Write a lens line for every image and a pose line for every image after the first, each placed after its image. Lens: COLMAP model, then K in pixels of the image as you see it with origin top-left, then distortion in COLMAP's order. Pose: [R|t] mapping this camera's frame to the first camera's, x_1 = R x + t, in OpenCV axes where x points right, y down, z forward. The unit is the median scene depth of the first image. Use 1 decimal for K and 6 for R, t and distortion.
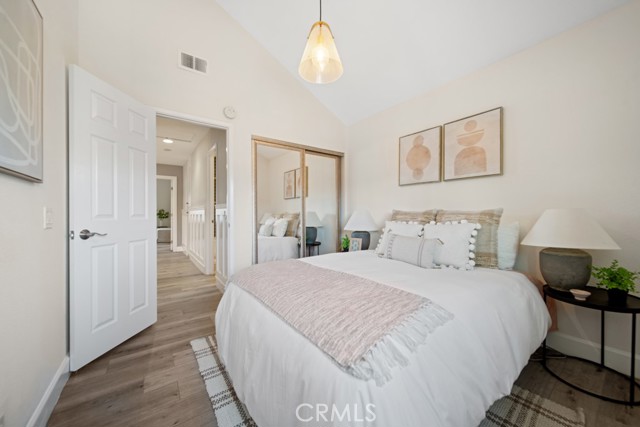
lens RADIAL K [[228.4, 0, 320.4], [0, 228.4, 213.8], [0, 0, 1]] dist [-0.001355, -0.001397]
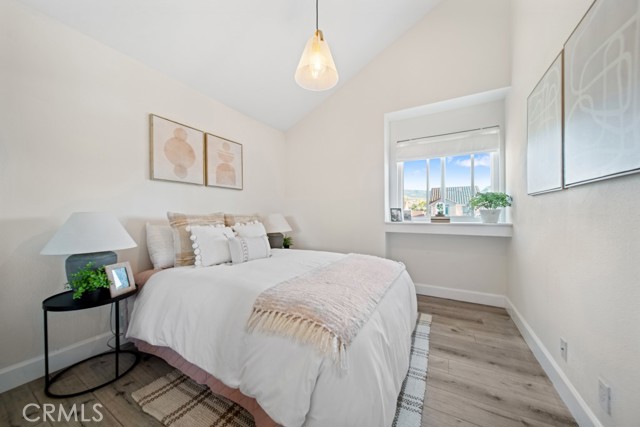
lens RADIAL K [[228.4, 0, 318.7], [0, 228.4, 214.6], [0, 0, 1]] dist [-0.001355, -0.001397]
pose [[-0.409125, 0.005976, 0.912459, -0.638283], [0.011722, 0.999930, -0.001293, -0.003044], [-0.912403, 0.010167, -0.409166, 0.962872]]
